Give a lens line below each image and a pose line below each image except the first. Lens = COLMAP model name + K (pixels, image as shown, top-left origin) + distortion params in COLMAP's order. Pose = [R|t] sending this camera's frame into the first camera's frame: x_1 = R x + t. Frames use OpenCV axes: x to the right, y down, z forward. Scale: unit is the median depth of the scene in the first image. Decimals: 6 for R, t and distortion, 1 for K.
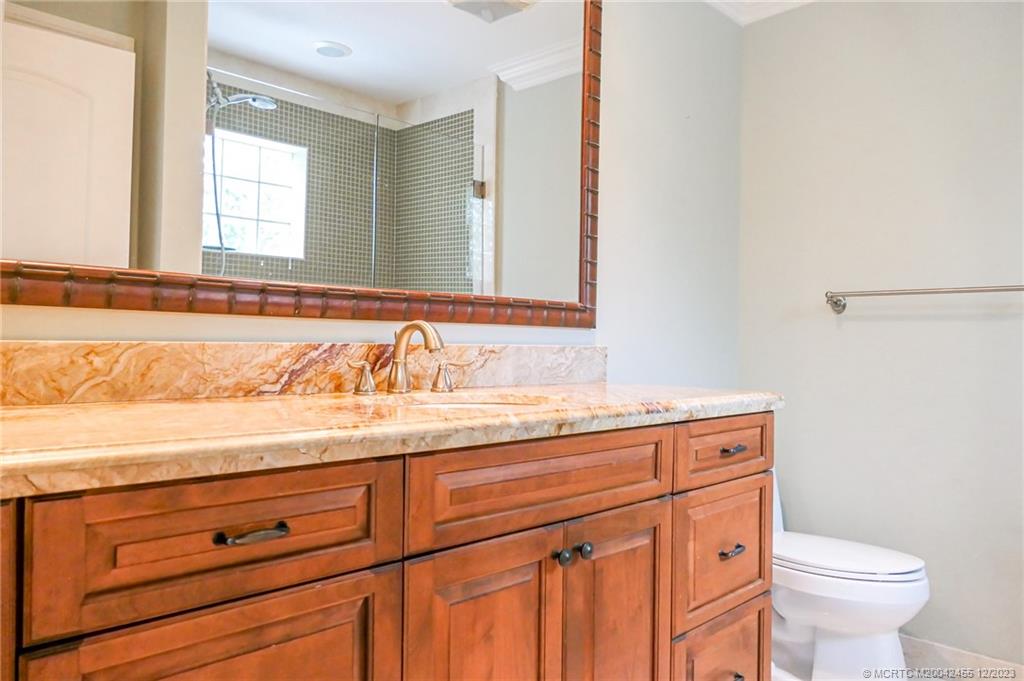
lens RADIAL K [[728.4, 0, 508.2], [0, 728.4, 339.4], [0, 0, 1]] dist [-0.010446, -0.000225]
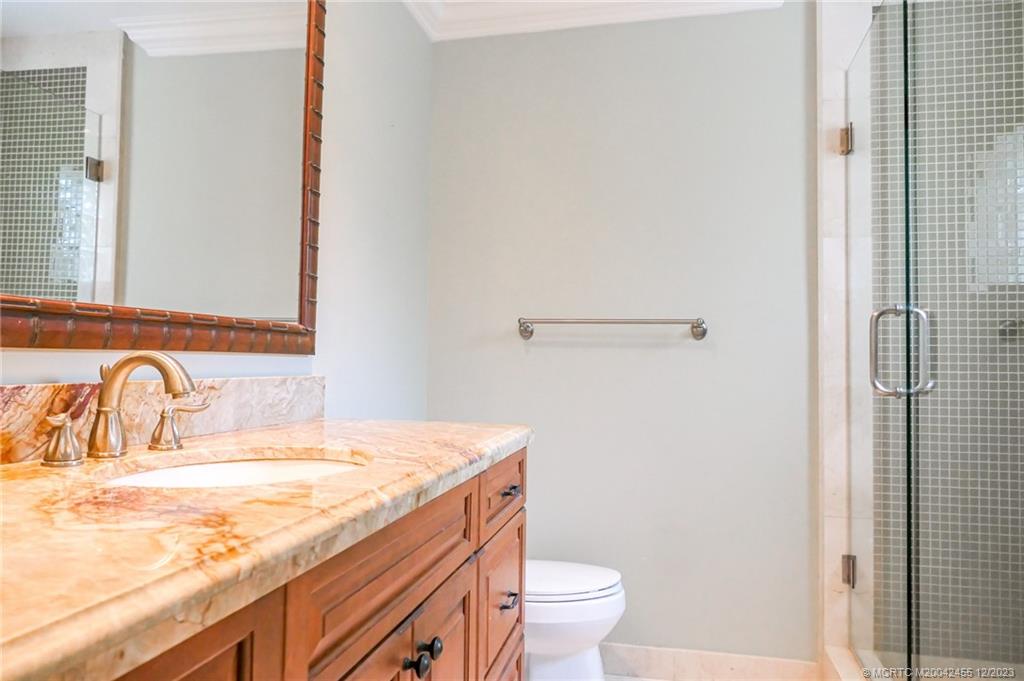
lens RADIAL K [[728.4, 0, 508.2], [0, 728.4, 339.4], [0, 0, 1]] dist [-0.010446, -0.000225]
pose [[0.835782, 0.015994, 0.548828, -0.169630], [-0.007042, 0.999806, -0.018413, -0.020610], [-0.549016, 0.011525, 0.835733, 0.184530]]
